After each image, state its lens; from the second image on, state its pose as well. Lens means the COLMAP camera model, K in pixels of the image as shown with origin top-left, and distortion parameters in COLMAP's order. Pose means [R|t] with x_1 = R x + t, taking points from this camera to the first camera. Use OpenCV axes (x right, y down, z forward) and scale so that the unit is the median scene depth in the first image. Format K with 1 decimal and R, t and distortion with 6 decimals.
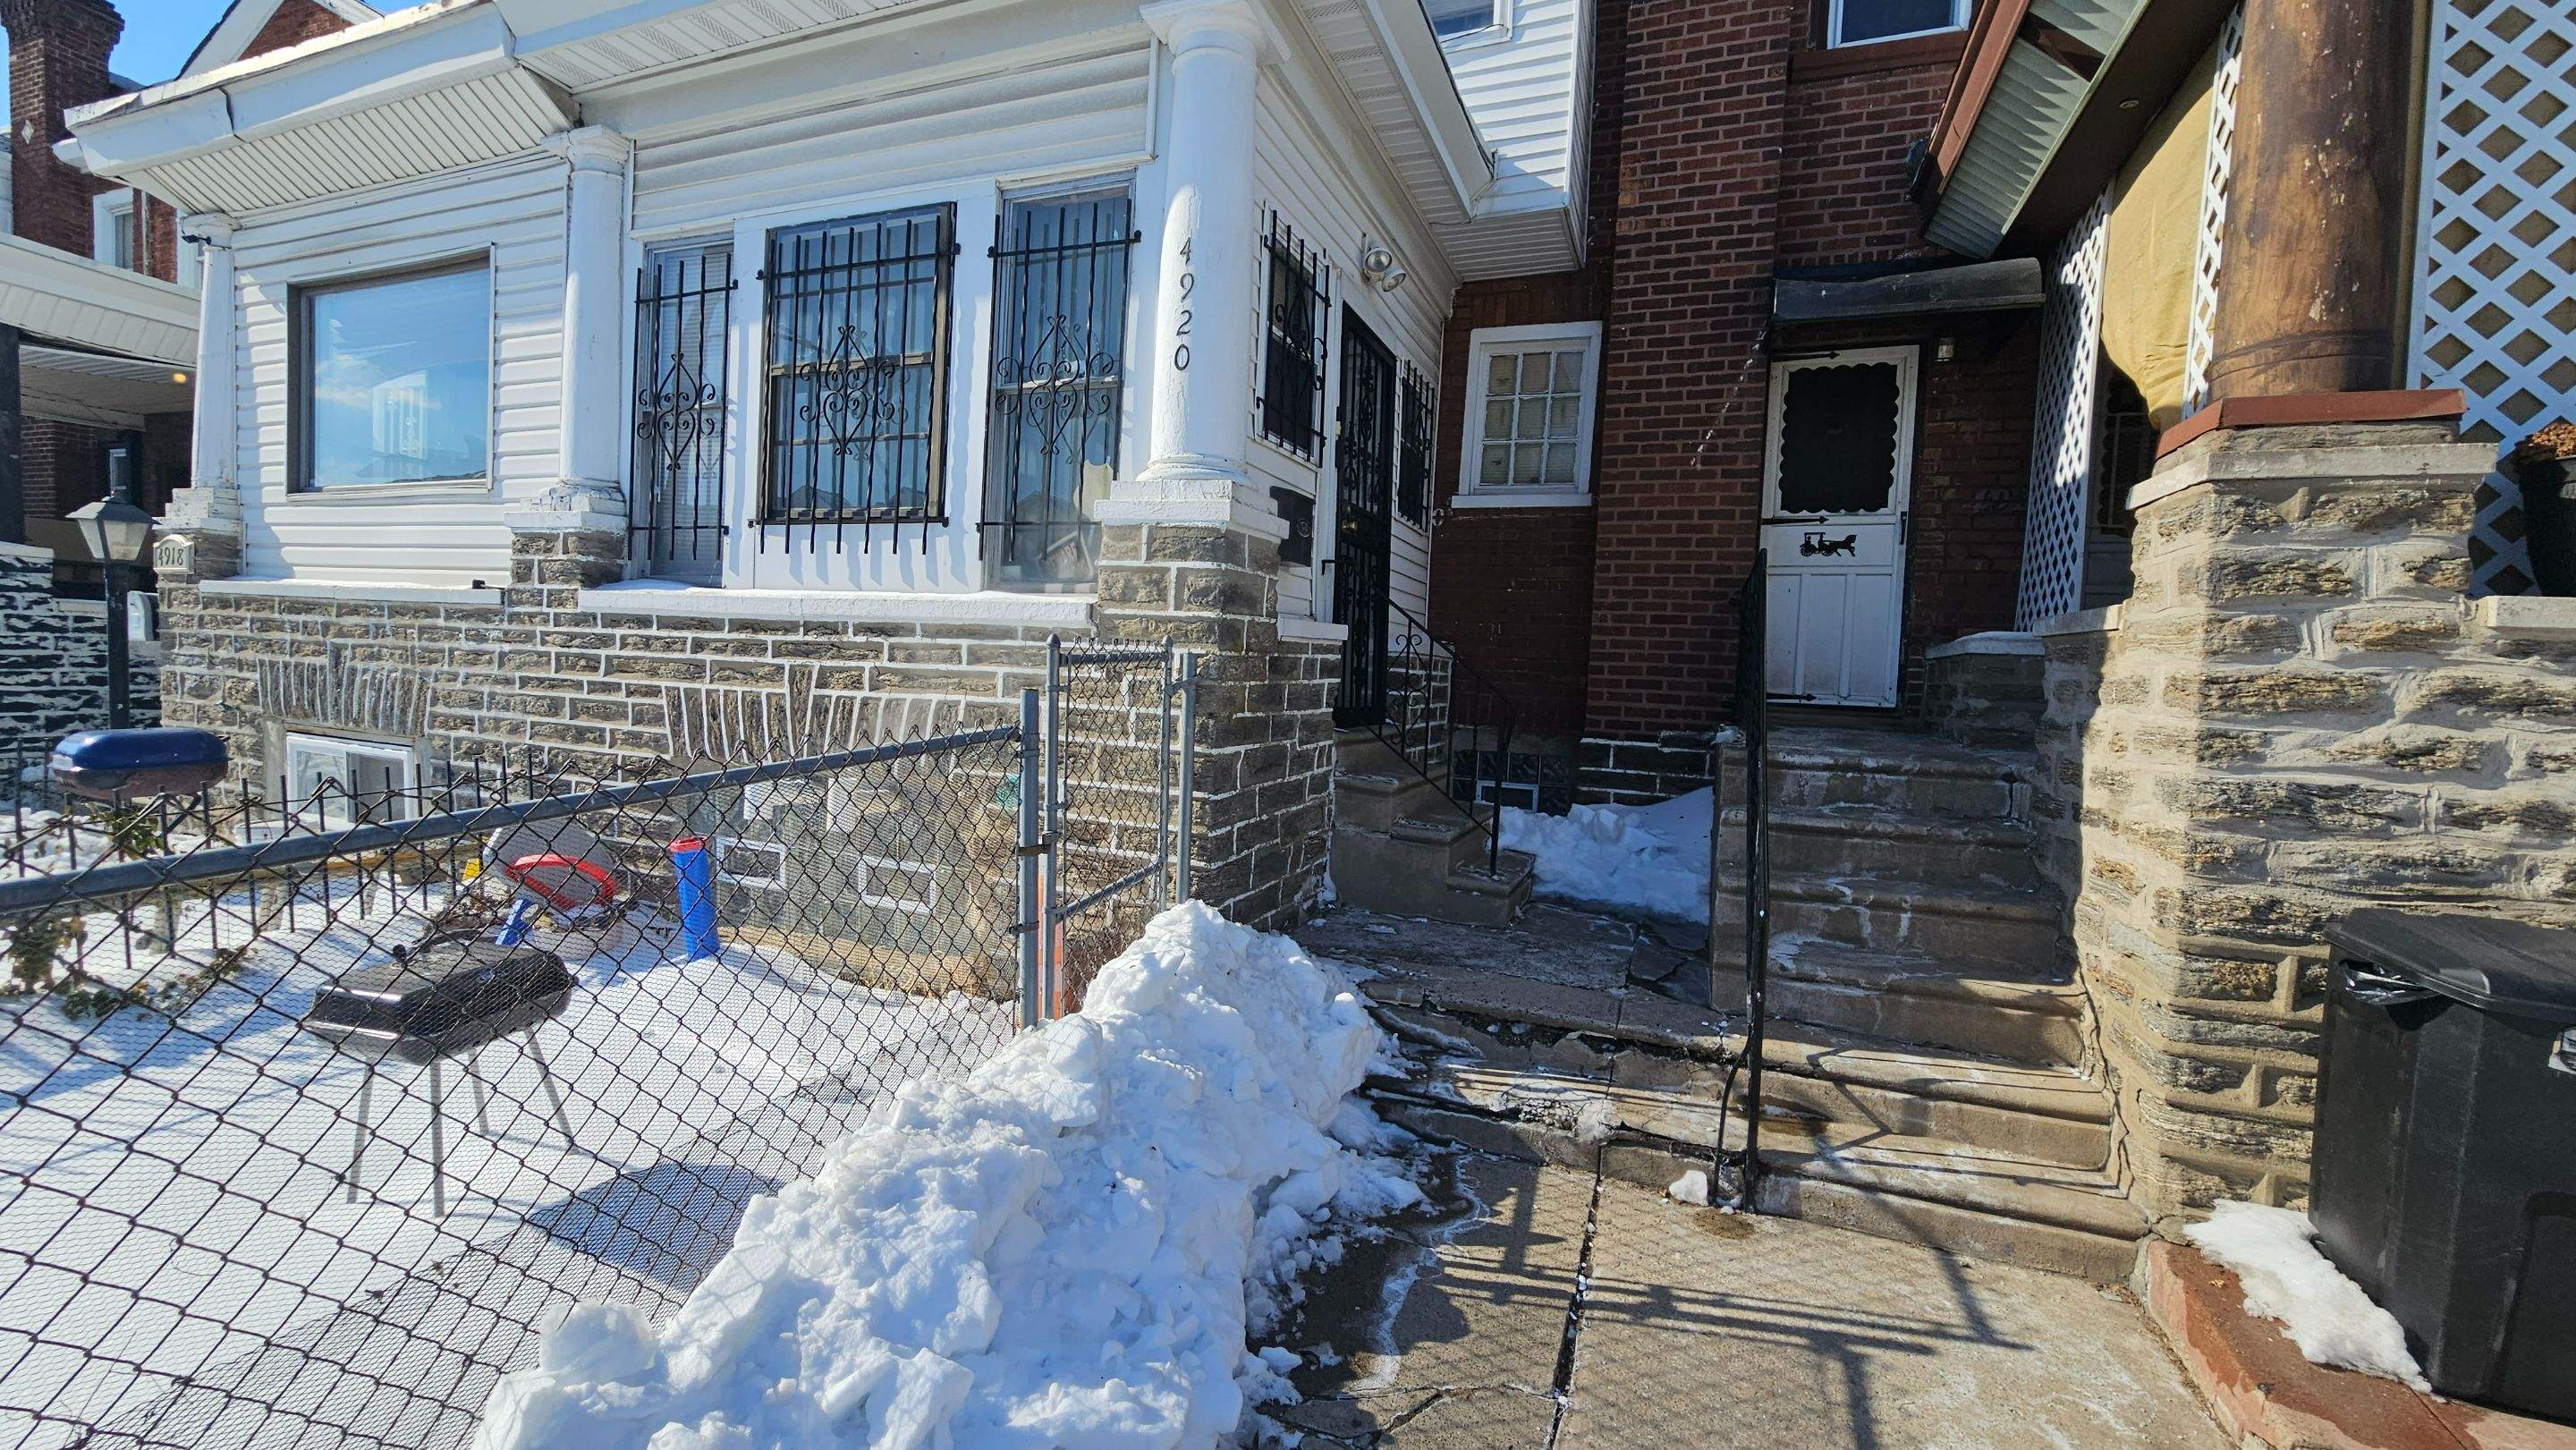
lens RADIAL K [[1060.2, 0, 1279.6], [0, 1060.2, 728.6], [0, 0, 1]] dist [0.000428, -0.001259]
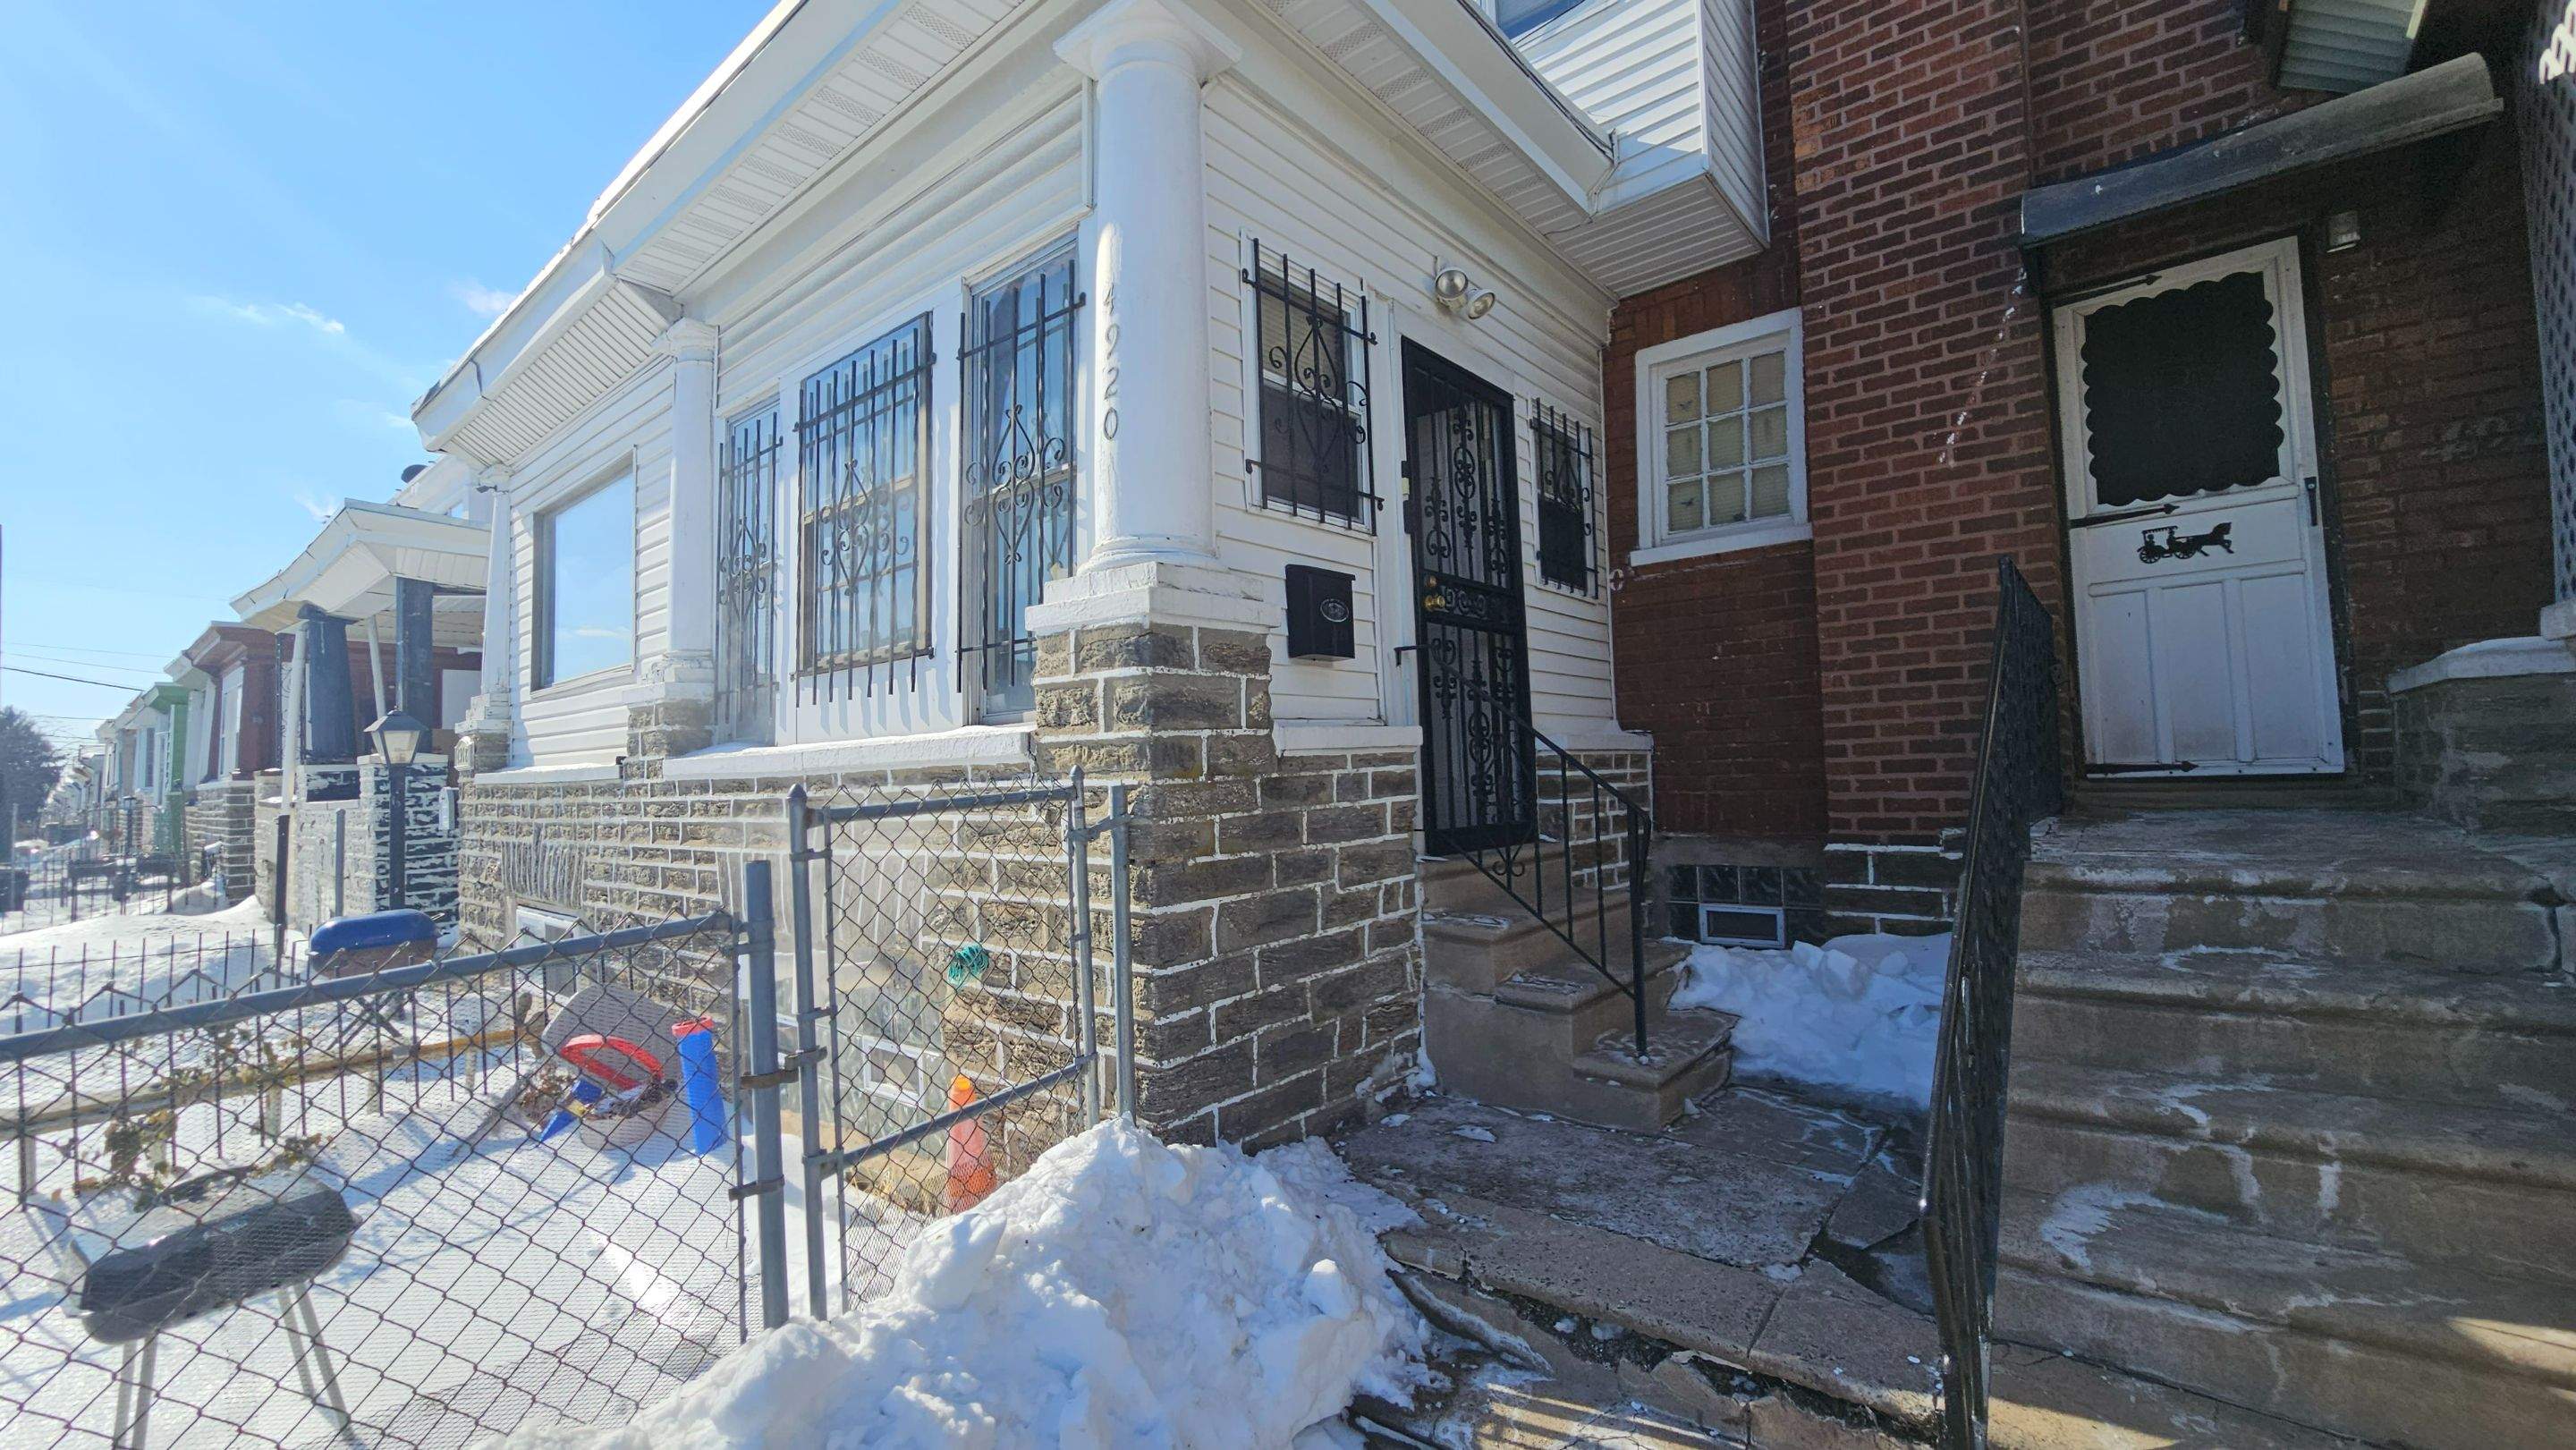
lens RADIAL K [[1060.2, 0, 1275.8], [0, 1060.2, 728.2], [0, 0, 1]] dist [0.000428, -0.001259]
pose [[0.947555, -0.088996, -0.306952, 0.214657], [0.057064, 0.992125, -0.111495, -0.015449], [0.314457, 0.088132, 0.945172, 0.238794]]
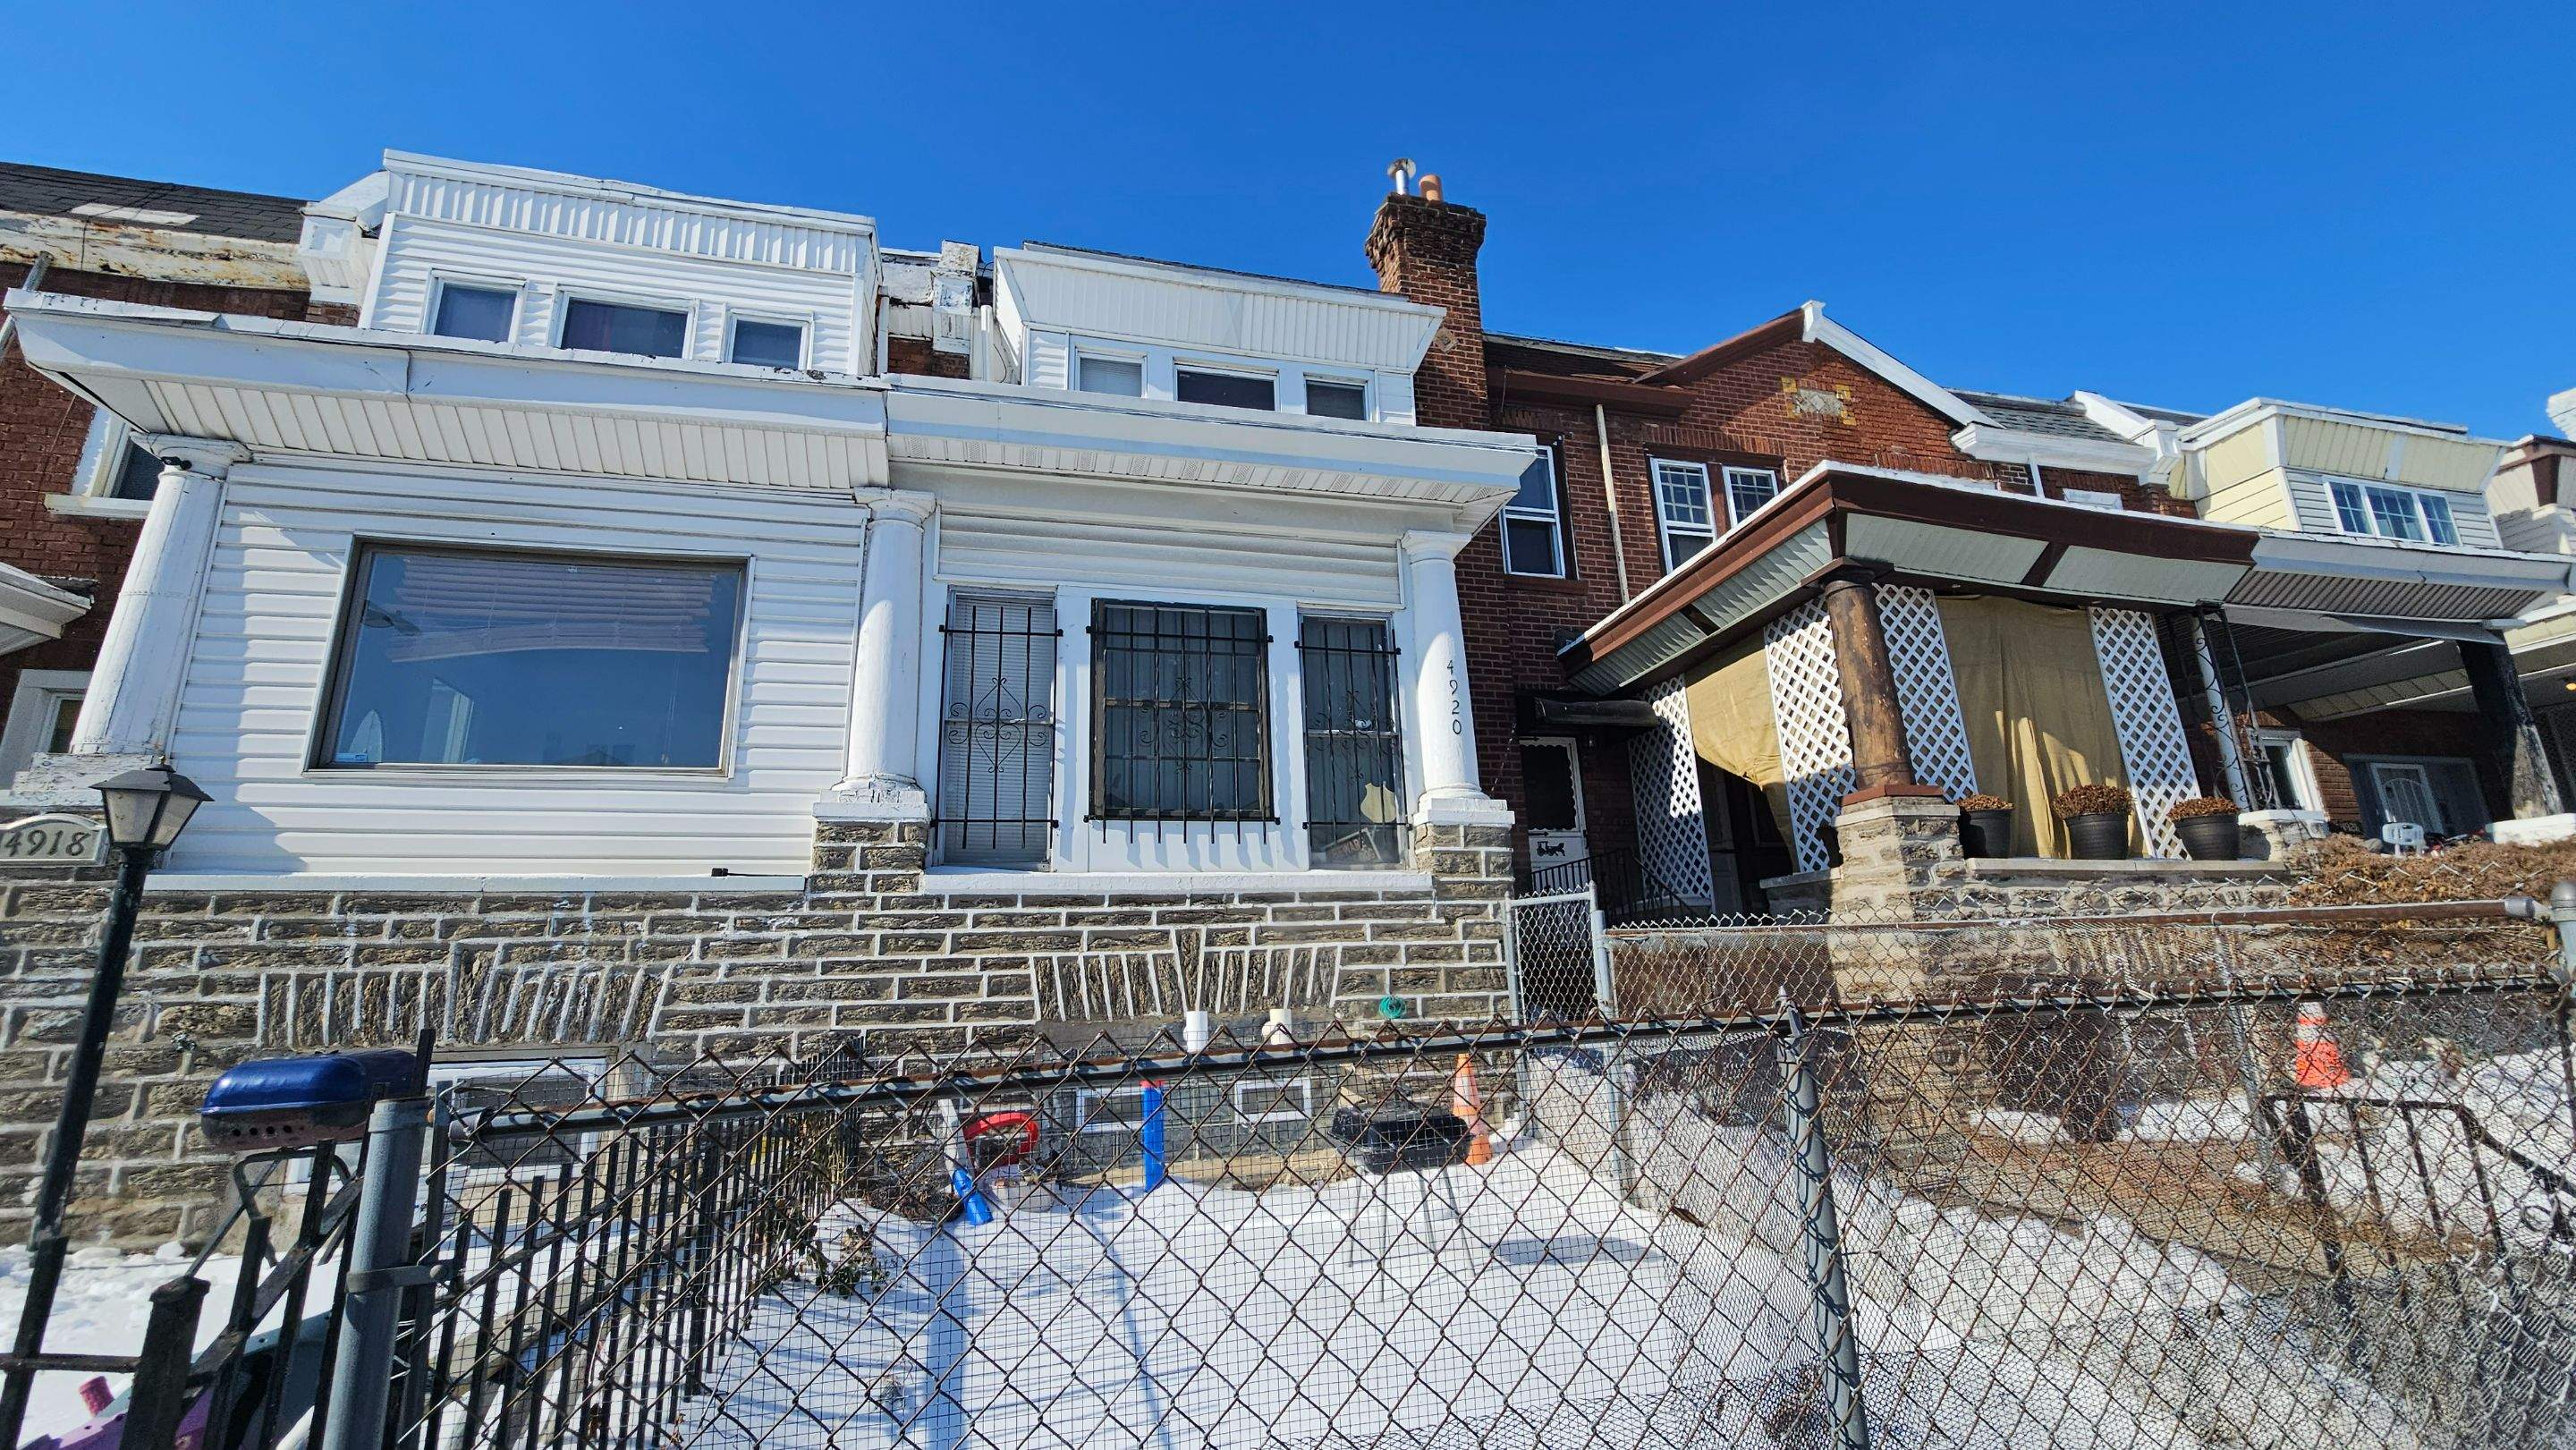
lens RADIAL K [[1060.2, 0, 1287.2], [0, 1060.2, 722.1], [0, 0, 1]] dist [0.000428, -0.001259]
pose [[0.805281, 0.079679, 0.587515, -1.067555], [0.101624, 0.957714, -0.269177, 0.053527], [-0.584119, 0.276469, 0.763132, -0.099766]]
